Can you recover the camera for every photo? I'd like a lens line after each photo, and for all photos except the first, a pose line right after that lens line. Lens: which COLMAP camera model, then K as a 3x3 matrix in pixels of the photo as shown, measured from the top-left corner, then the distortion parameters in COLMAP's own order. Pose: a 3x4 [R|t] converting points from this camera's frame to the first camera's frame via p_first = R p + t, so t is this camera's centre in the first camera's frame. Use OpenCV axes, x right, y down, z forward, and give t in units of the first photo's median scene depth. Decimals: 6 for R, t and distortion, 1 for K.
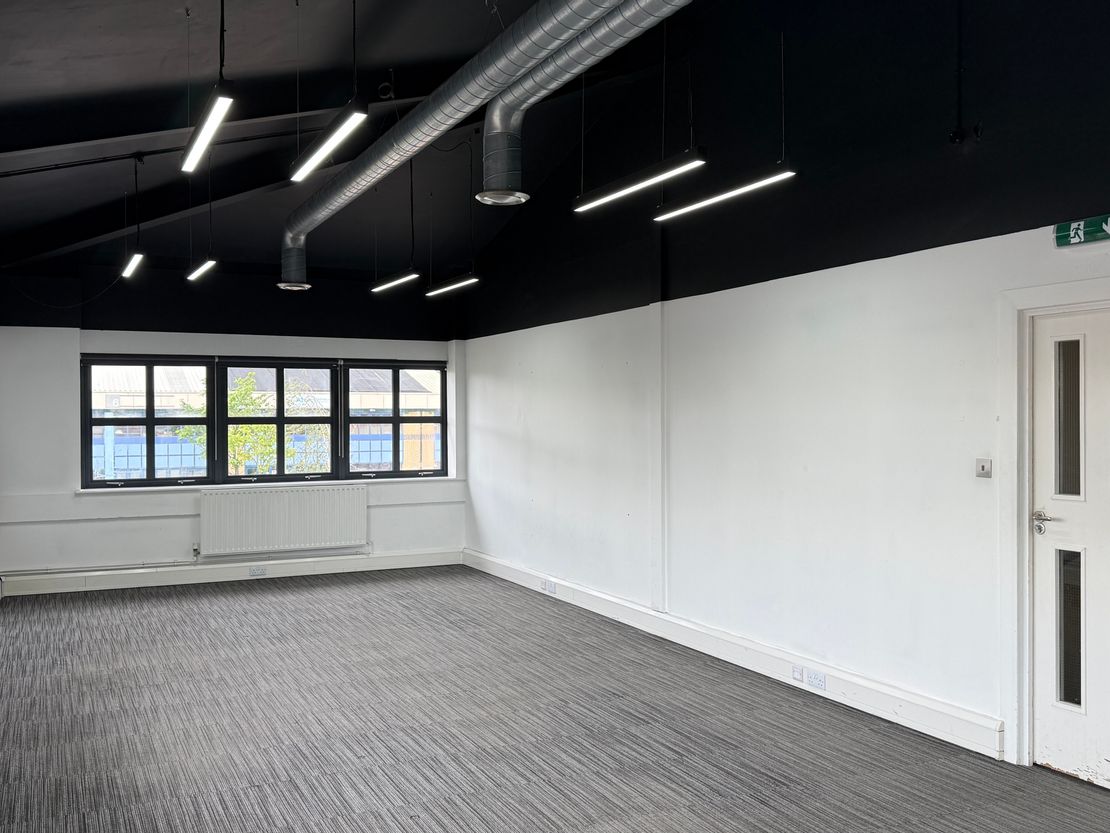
lens RADIAL K [[1035.5, 0, 555.0], [0, 1035.5, 416.5], [0, 0, 1]] dist [0.047761, -0.002441]
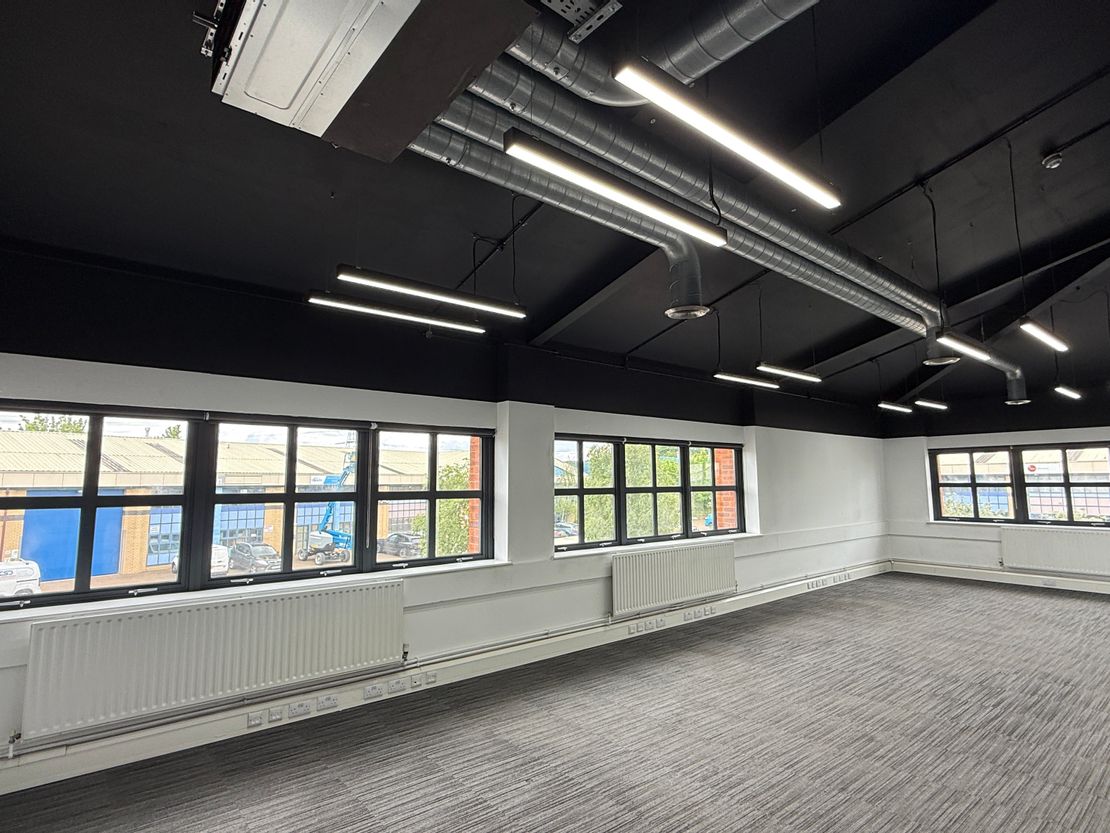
lens RADIAL K [[590.4, 0, 555.0], [0, 590.4, 416.5], [0, 0, 1]] dist [0.000366, 0.000235]
pose [[0.242687, -0.105320, -0.964371, 0.426460], [0.003843, 0.994186, -0.107609, -0.005428], [0.970097, 0.022410, 0.241681, 0.072414]]
